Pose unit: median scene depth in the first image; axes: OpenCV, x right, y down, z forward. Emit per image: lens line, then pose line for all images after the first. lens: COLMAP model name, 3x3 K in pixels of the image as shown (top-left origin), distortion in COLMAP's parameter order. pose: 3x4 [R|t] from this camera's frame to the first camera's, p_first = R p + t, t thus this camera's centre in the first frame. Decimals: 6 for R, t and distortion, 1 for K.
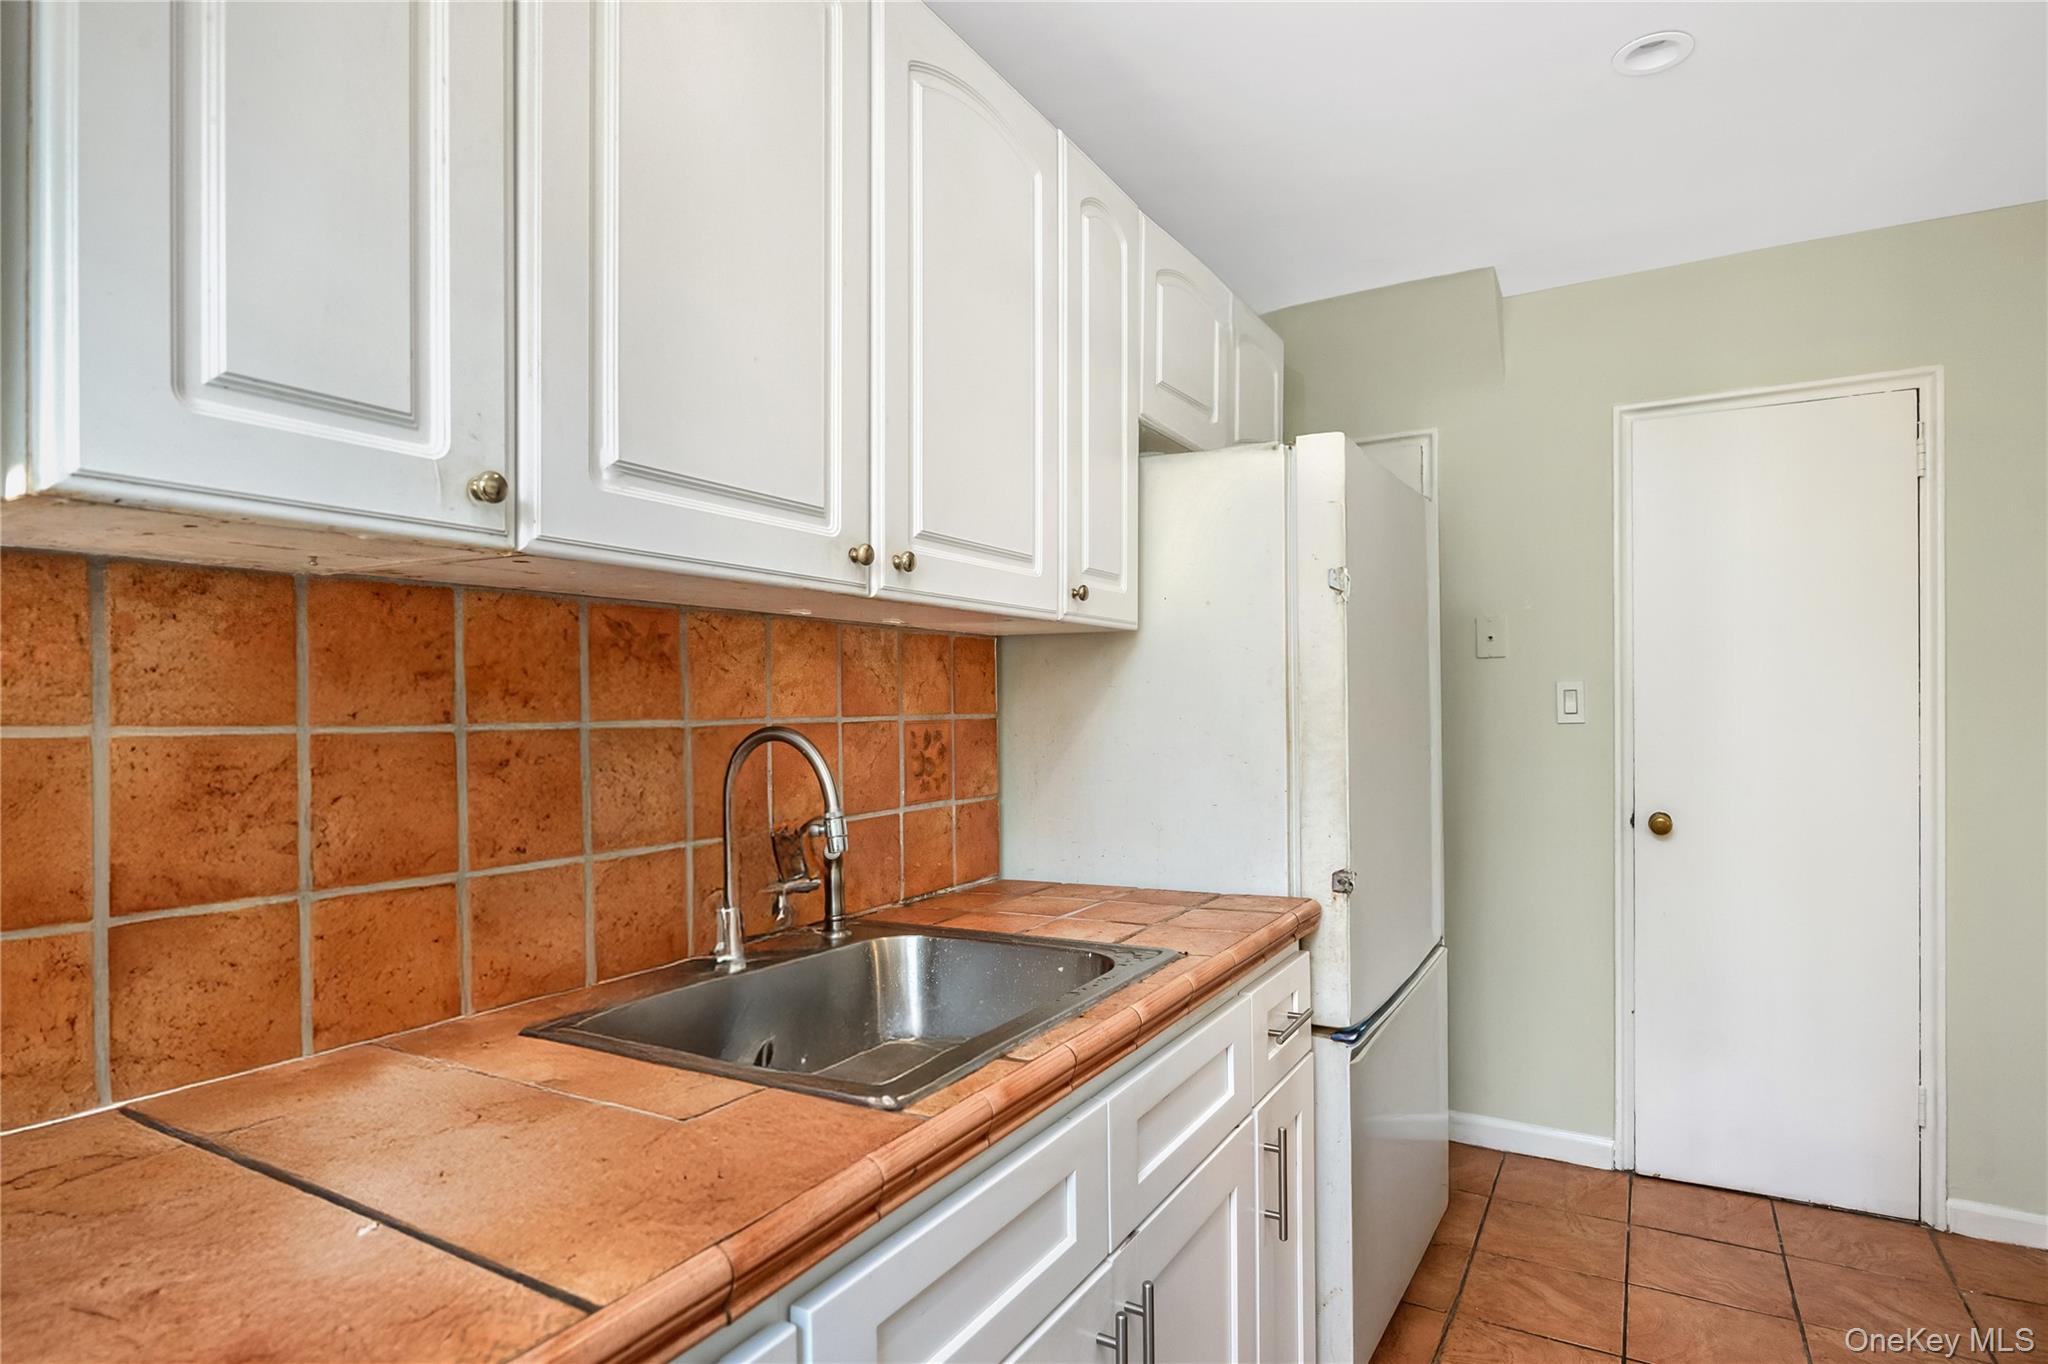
lens RADIAL K [[1096.5, 0, 1020.9], [0, 1096.5, 701.7], [0, 0, 1]] dist [-0.001260, -0.000031]
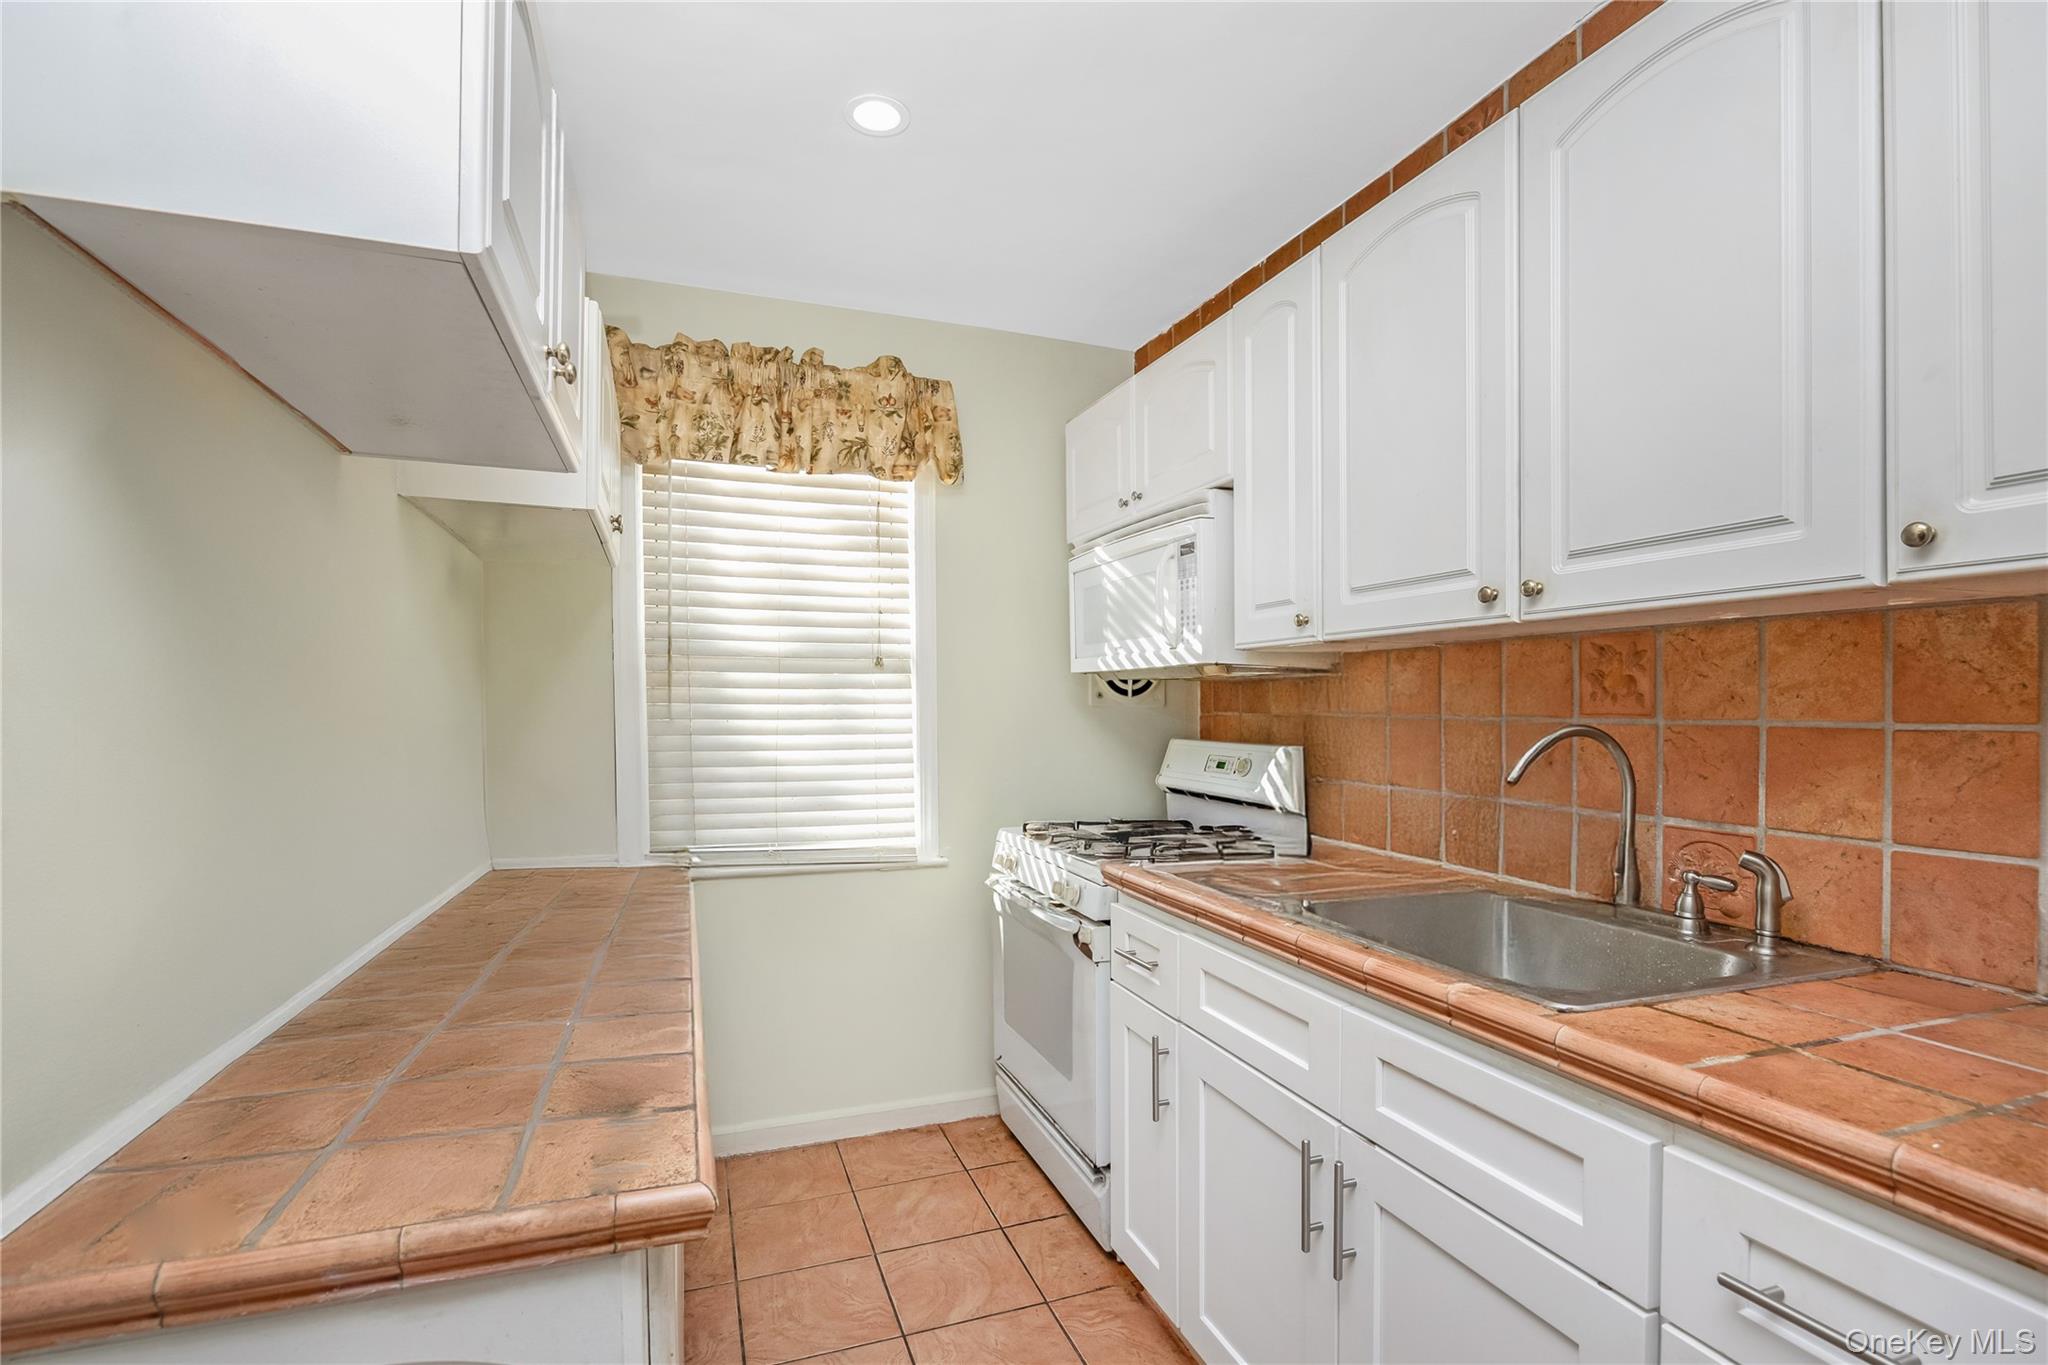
lens RADIAL K [[1016.2, 0, 1027.1], [0, 1016.2, 691.4], [0, 0, 1]] dist [-0.003384, -0.001761]
pose [[-0.647009, -0.000350, -0.762482, 0.921252], [0.008264, 0.999938, -0.007471, -0.010543], [0.762438, -0.011135, -0.646966, 1.091832]]
